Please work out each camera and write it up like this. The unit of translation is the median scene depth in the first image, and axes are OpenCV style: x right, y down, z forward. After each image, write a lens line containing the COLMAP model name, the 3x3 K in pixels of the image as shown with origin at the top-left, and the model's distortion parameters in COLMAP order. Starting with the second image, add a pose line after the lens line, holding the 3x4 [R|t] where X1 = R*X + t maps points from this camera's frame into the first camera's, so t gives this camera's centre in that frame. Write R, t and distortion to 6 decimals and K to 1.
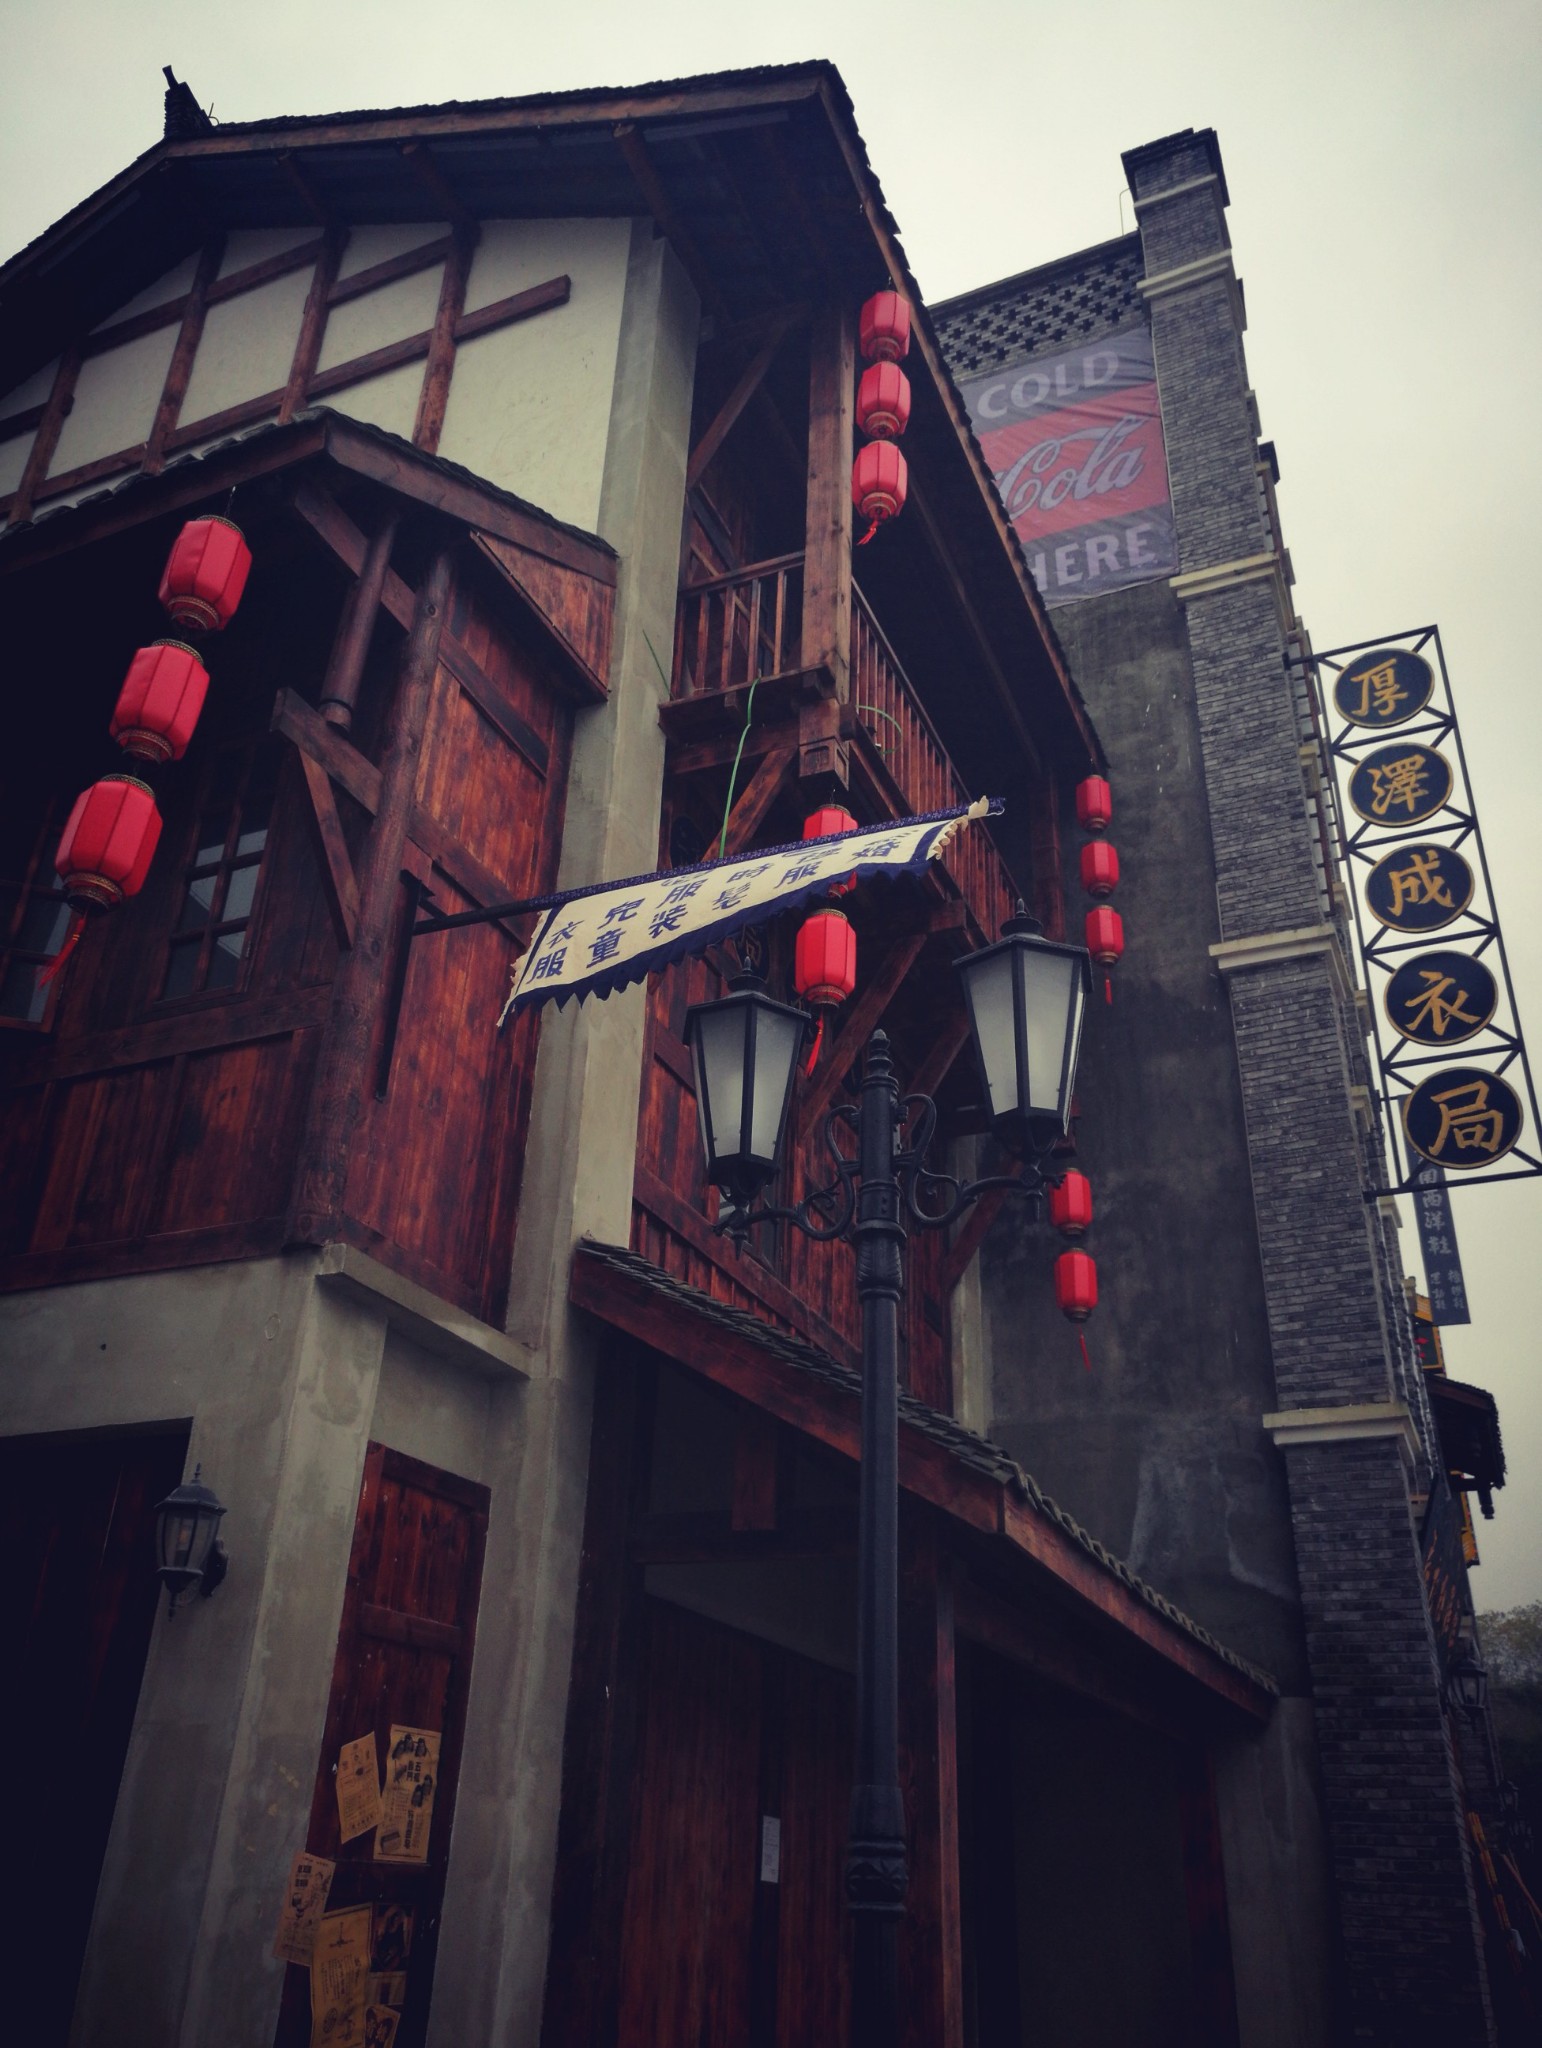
lens RADIAL K [[1624.9, 0, 702.9], [0, 1624.9, 1041.8], [0, 0, 1]] dist [-0.021110, 0.057796]
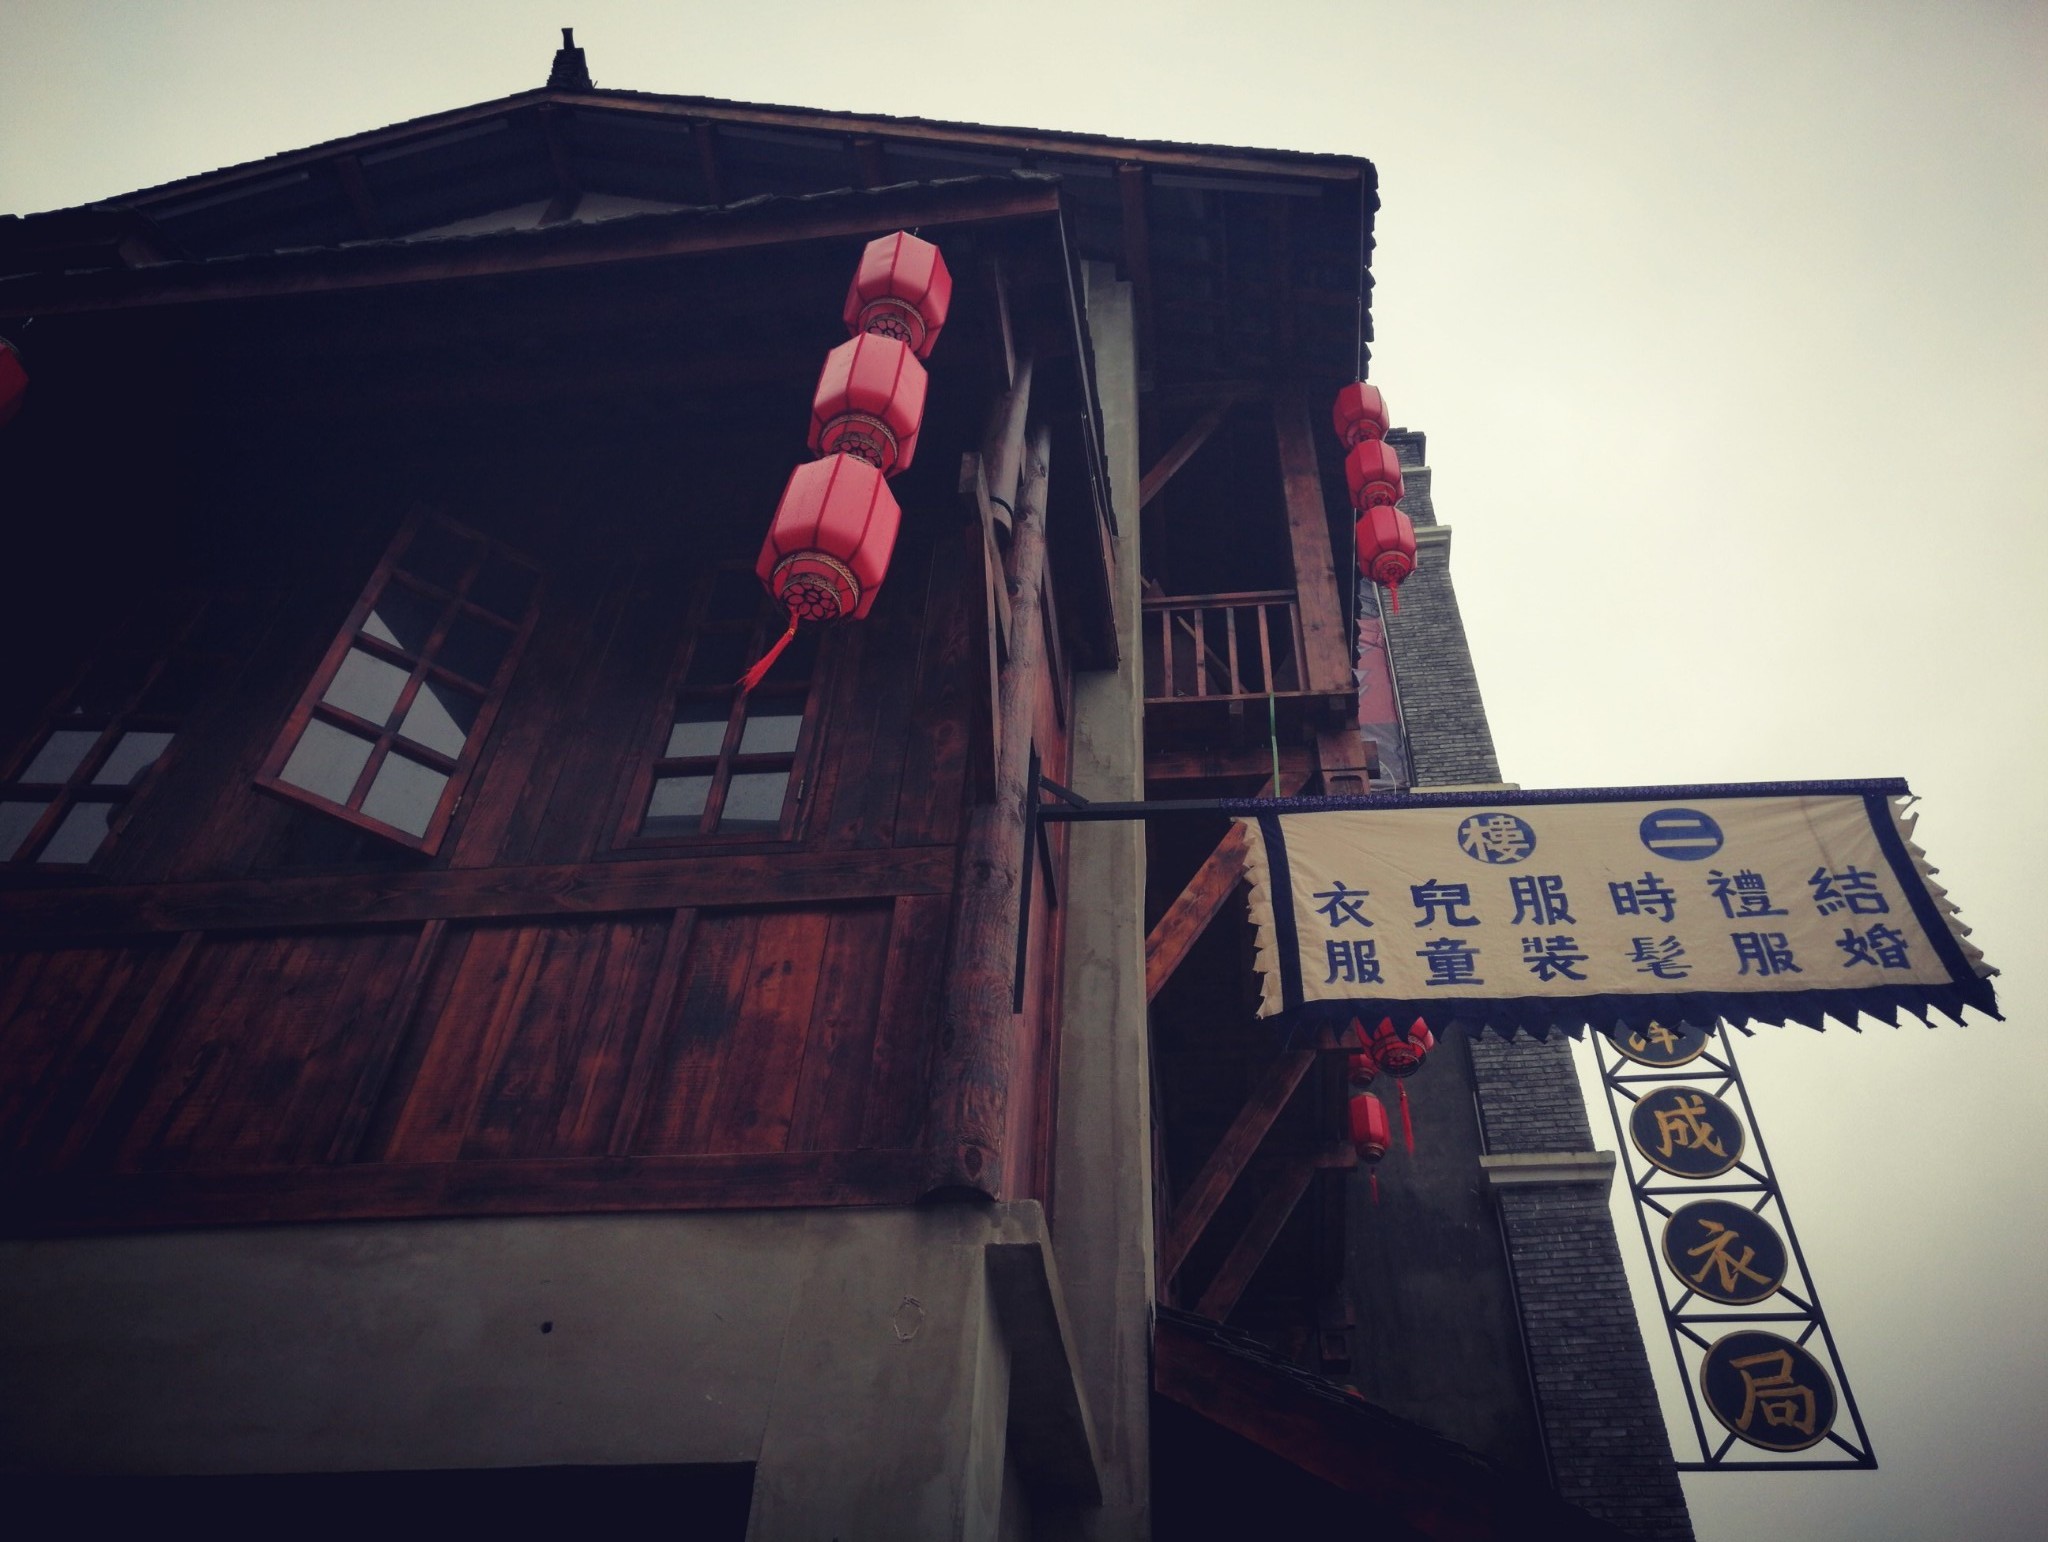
lens RADIAL K [[1624.9, 0, 1015.0], [0, 1624.9, 763.3], [0, 0, 1]] dist [-0.021110, 0.057796]
pose [[0.948352, 0.232715, 0.215573, -0.199183], [-0.151955, 0.929795, -0.335249, 0.088326], [-0.278456, 0.285177, 0.917135, 0.188900]]
